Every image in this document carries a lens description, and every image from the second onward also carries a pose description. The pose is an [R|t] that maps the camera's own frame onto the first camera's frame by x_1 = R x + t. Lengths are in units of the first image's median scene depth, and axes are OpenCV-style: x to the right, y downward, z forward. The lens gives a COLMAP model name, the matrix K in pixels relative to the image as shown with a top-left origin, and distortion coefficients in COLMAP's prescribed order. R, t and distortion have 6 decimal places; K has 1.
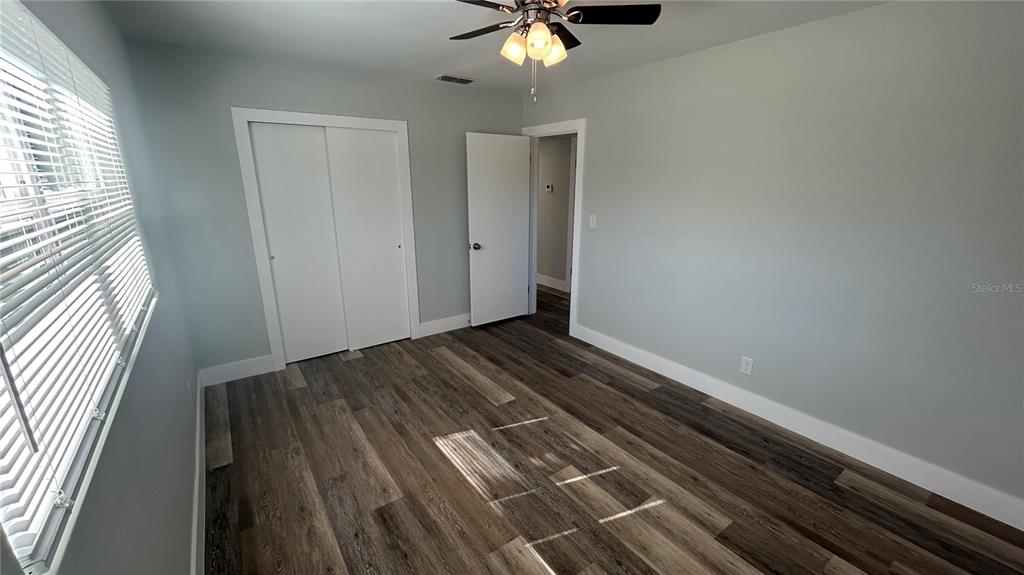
lens RADIAL K [[413.0, 0, 509.6], [0, 413.0, 289.5], [0, 0, 1]] dist [-0.000427, -0.000080]
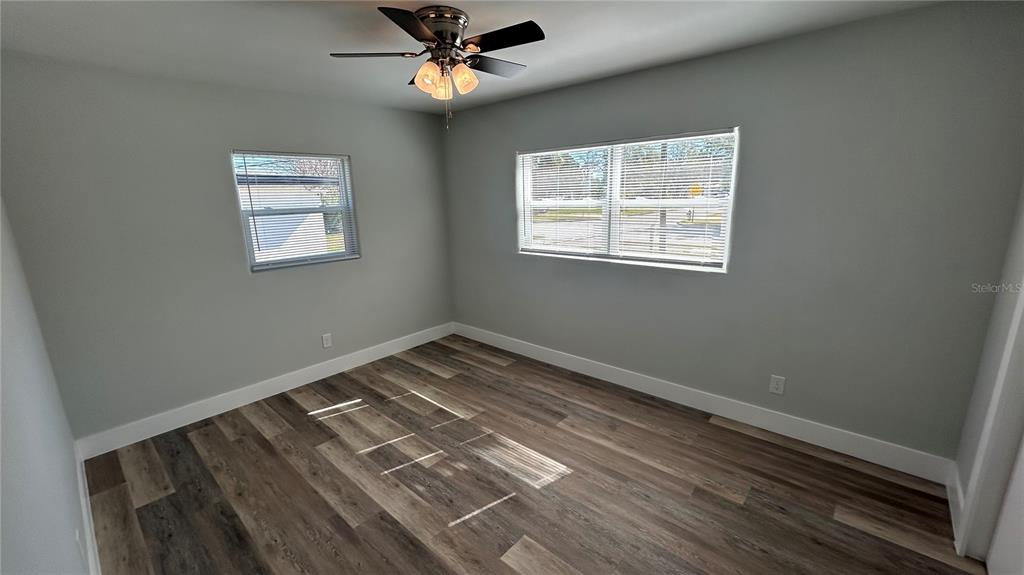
lens RADIAL K [[413.0, 0, 509.6], [0, 413.0, 289.5], [0, 0, 1]] dist [-0.000427, -0.000080]
pose [[-0.976359, 0.070303, -0.204401, 0.120744], [-0.034815, 0.882134, 0.469709, -0.454886], [0.213331, 0.465721, -0.858833, 1.648923]]
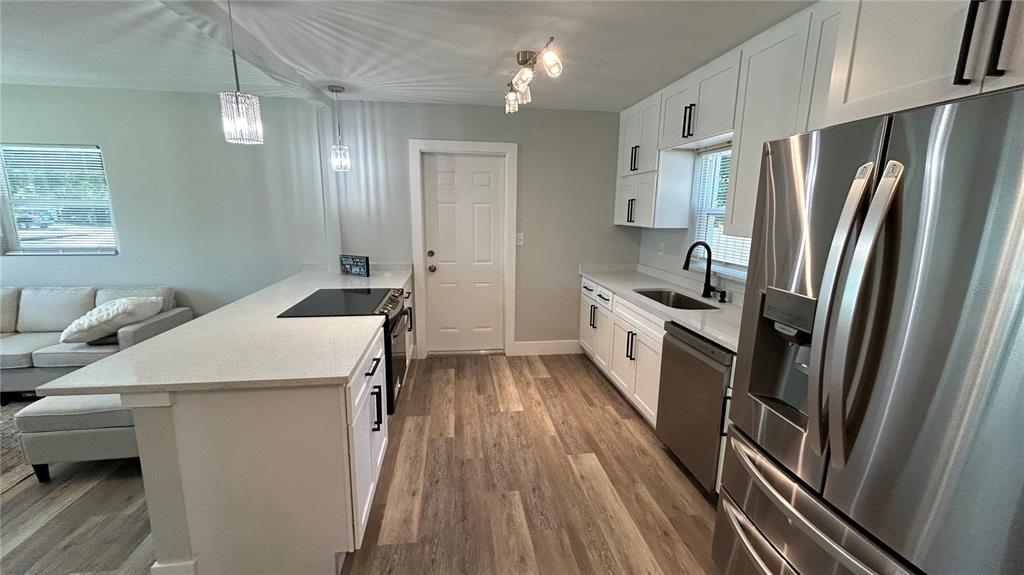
lens RADIAL K [[408.9, 0, 500.8], [0, 408.9, 288.7], [0, 0, 1]] dist [-0.000003, -0.000008]
pose [[0.878984, 0.095021, -0.467287, 0.449378], [-0.133383, 0.989822, -0.049621, 0.025238], [0.457816, 0.105944, 0.882712, 0.008327]]
